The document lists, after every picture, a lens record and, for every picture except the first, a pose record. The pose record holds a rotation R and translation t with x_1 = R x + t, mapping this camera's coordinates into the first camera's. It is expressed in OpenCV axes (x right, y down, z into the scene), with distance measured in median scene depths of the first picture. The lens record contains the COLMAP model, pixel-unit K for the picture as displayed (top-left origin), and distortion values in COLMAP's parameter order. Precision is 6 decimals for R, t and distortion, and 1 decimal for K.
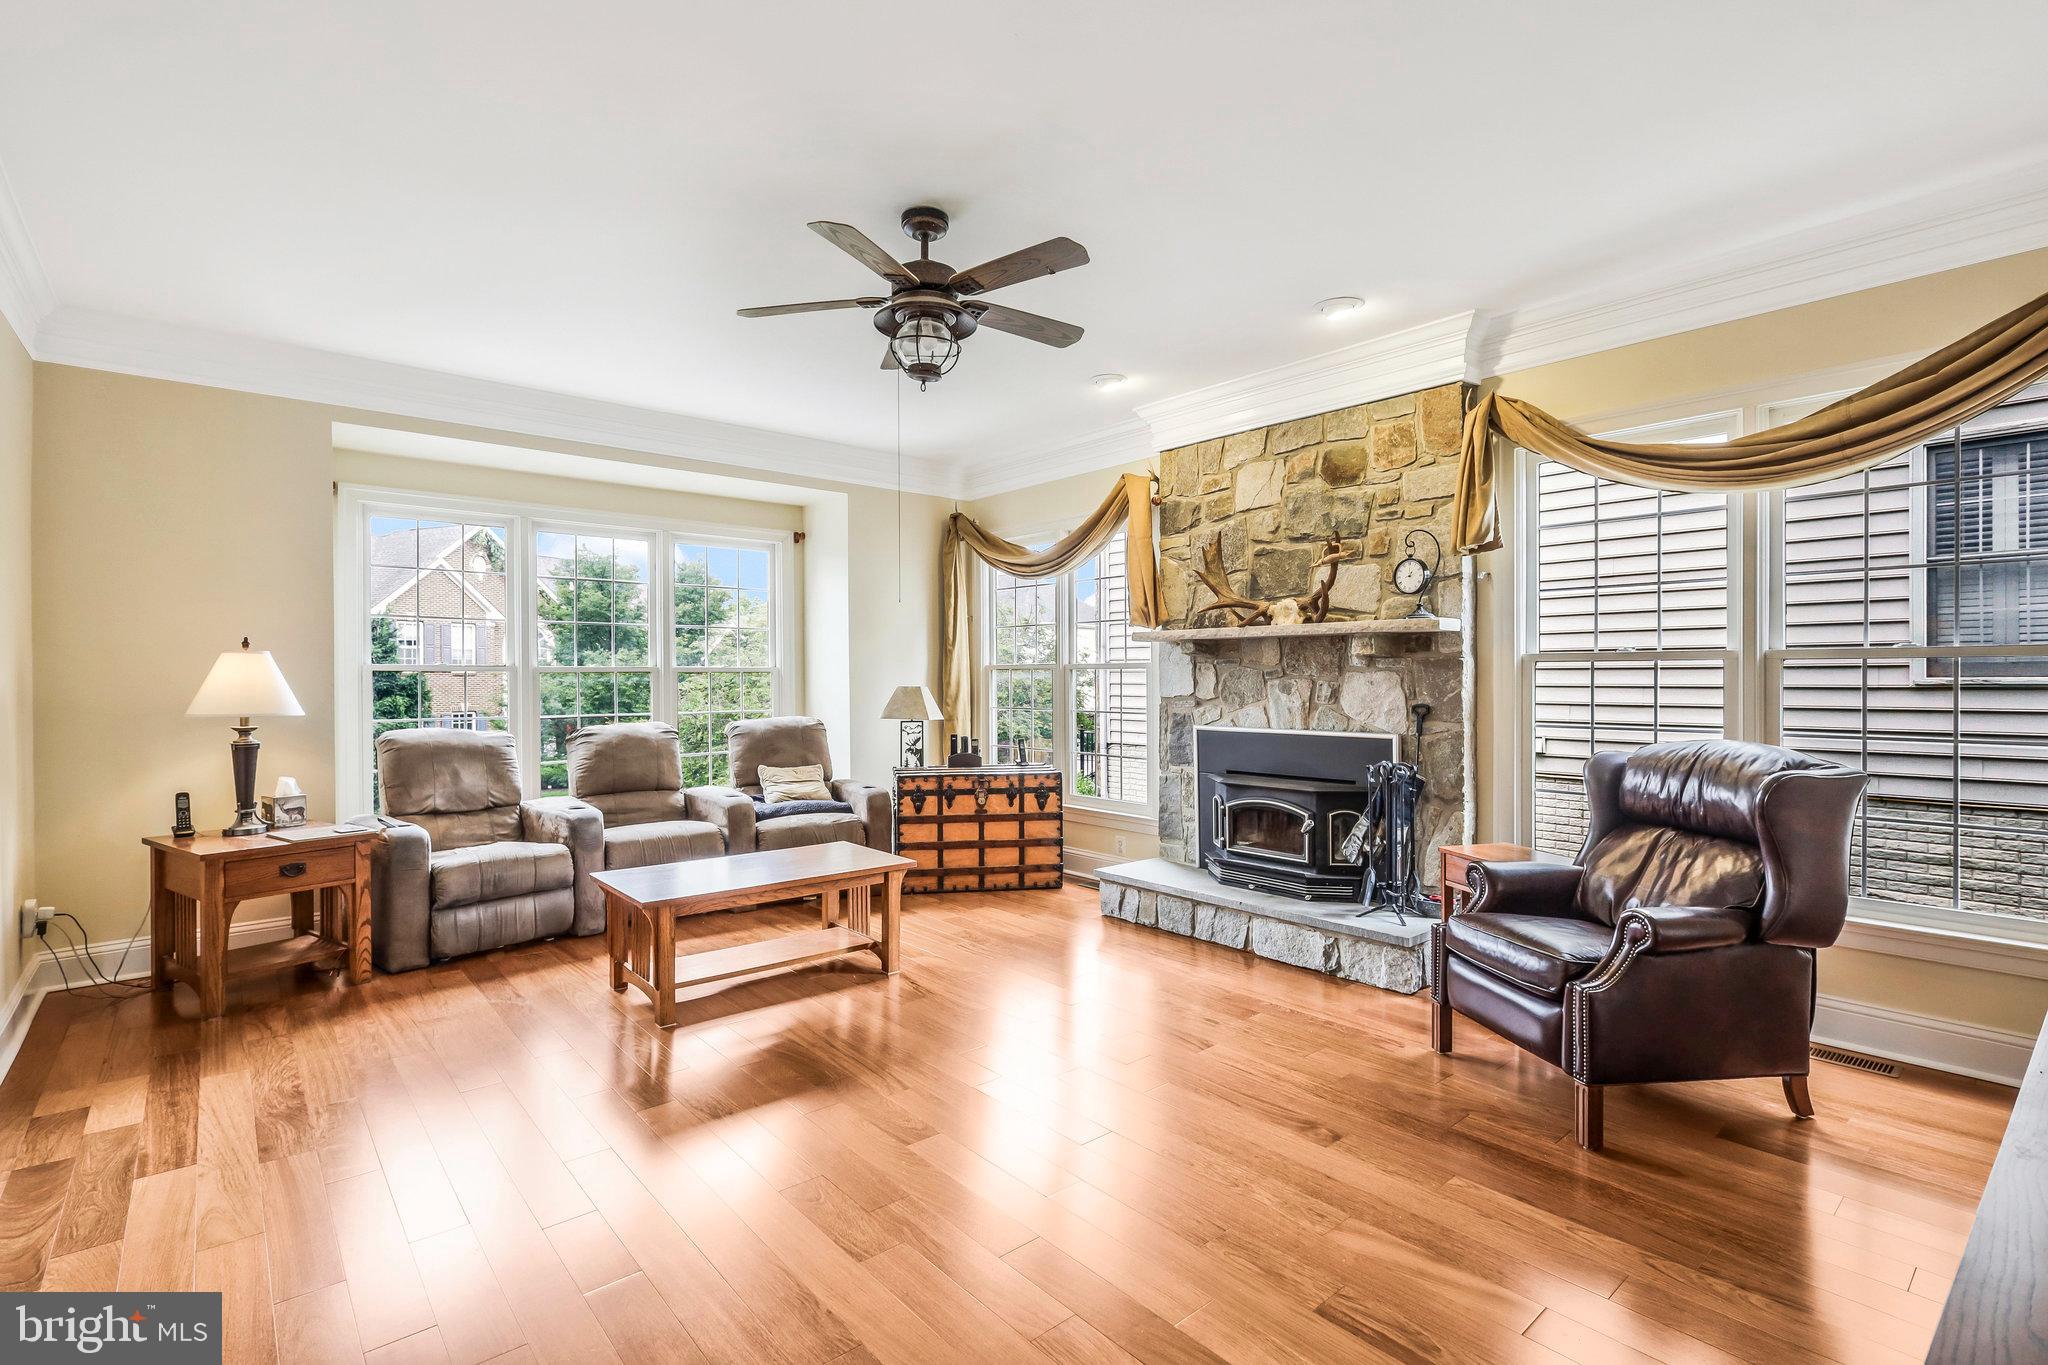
lens RADIAL K [[977.8, 0, 1010.3], [0, 977.8, 685.5], [0, 0, 1]] dist [-0.000083, 0.000976]
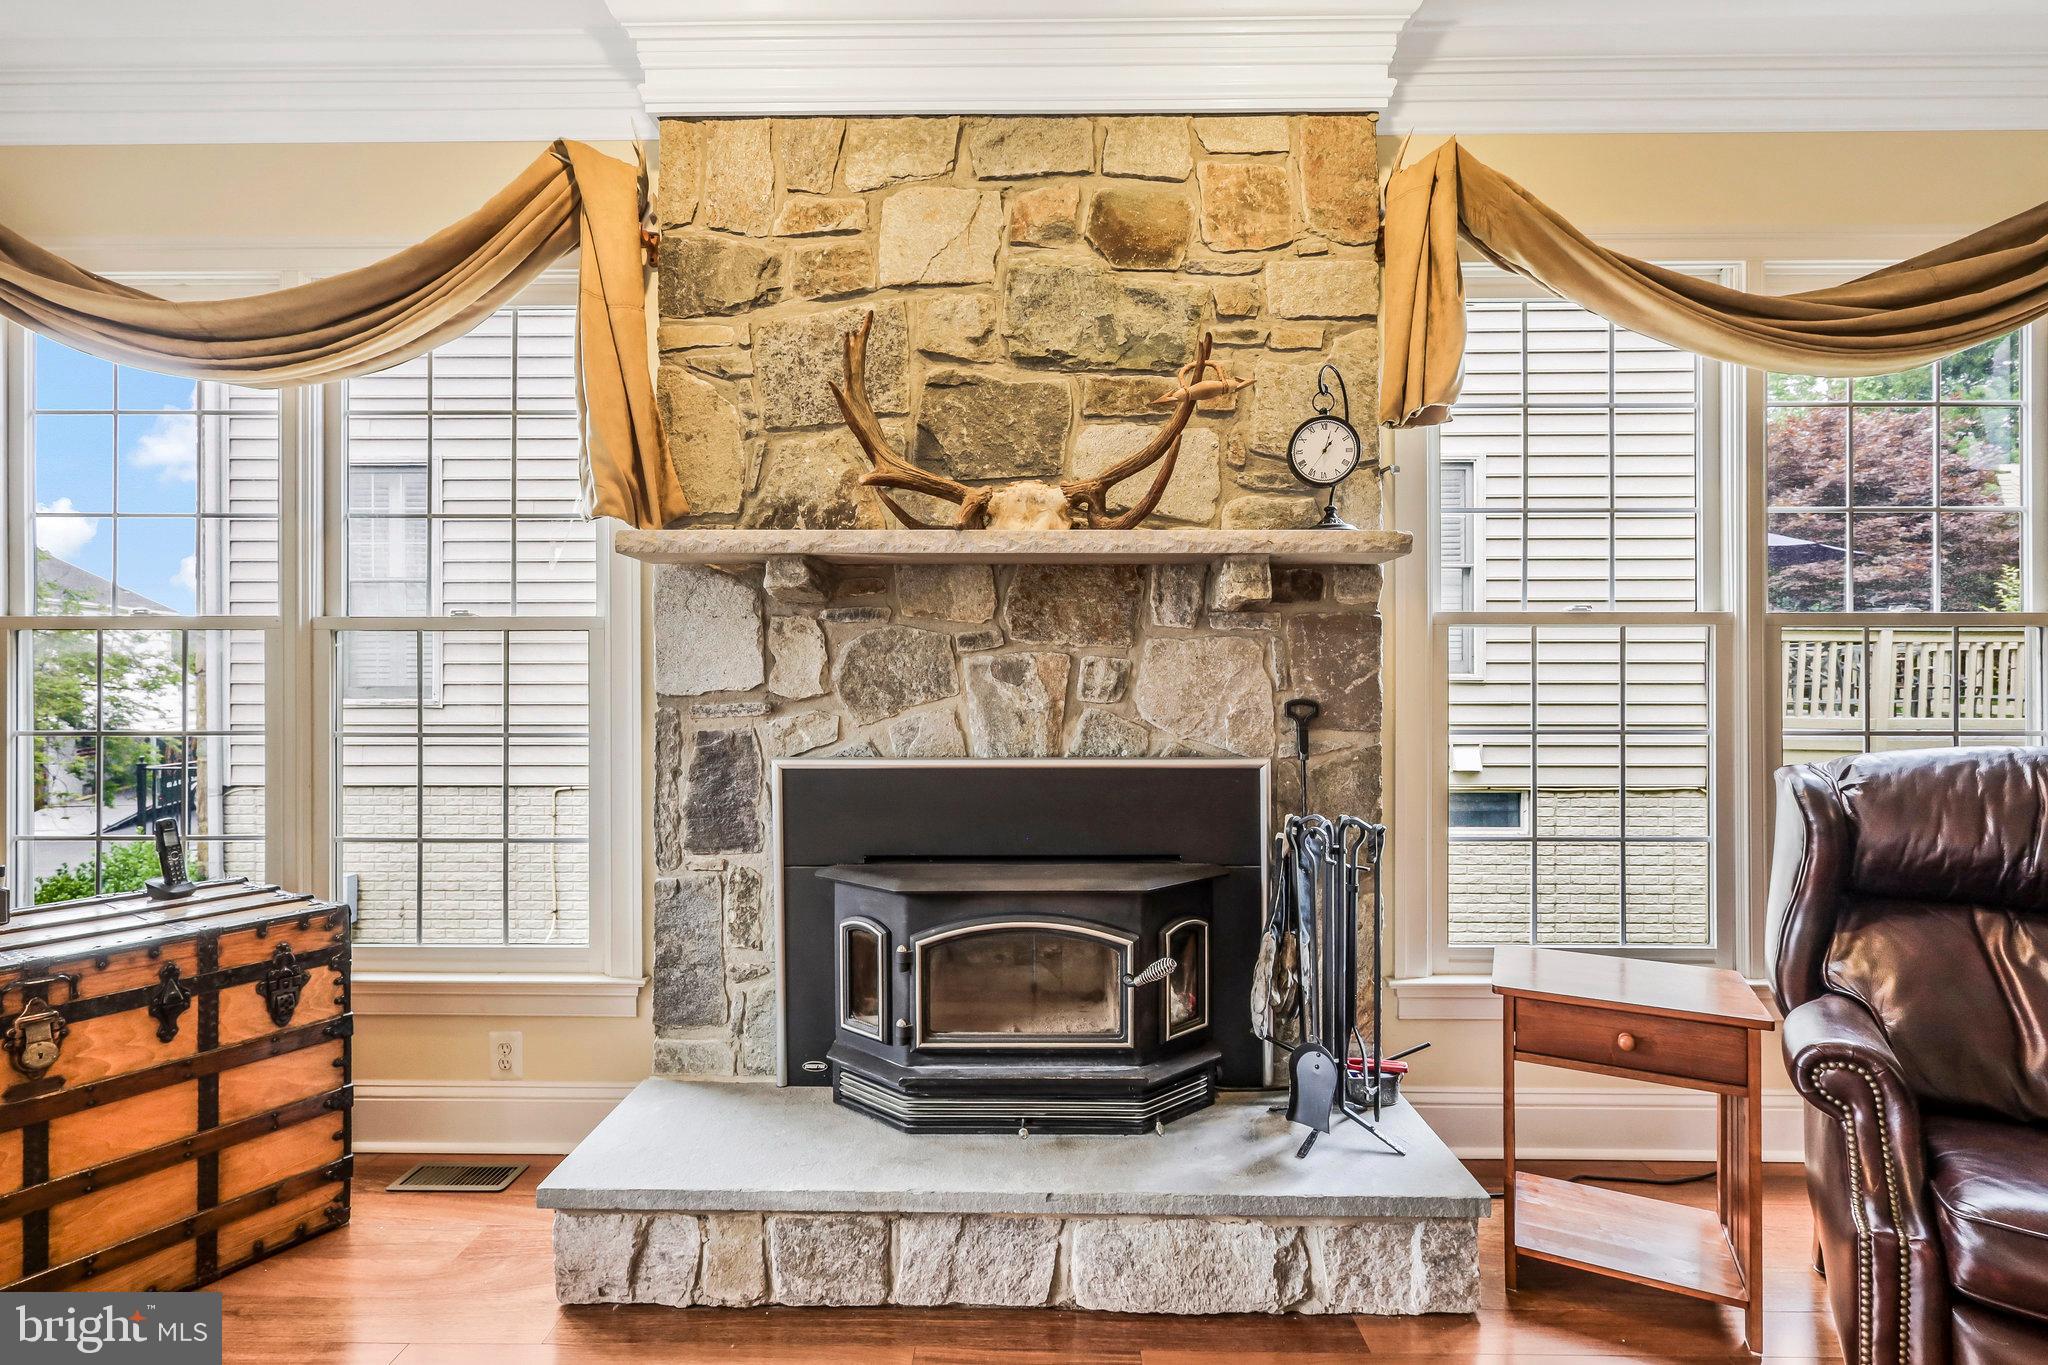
lens RADIAL K [[951.4, 0, 1024.0], [0, 951.4, 682.5], [0, 0, 1]] dist [-0.001698, -0.000213]
pose [[0.646913, 0.004095, 0.762553, -0.065143], [0.005441, 0.999935, -0.009986, 0.012594], [-0.762545, 0.010609, 0.646849, 0.685128]]
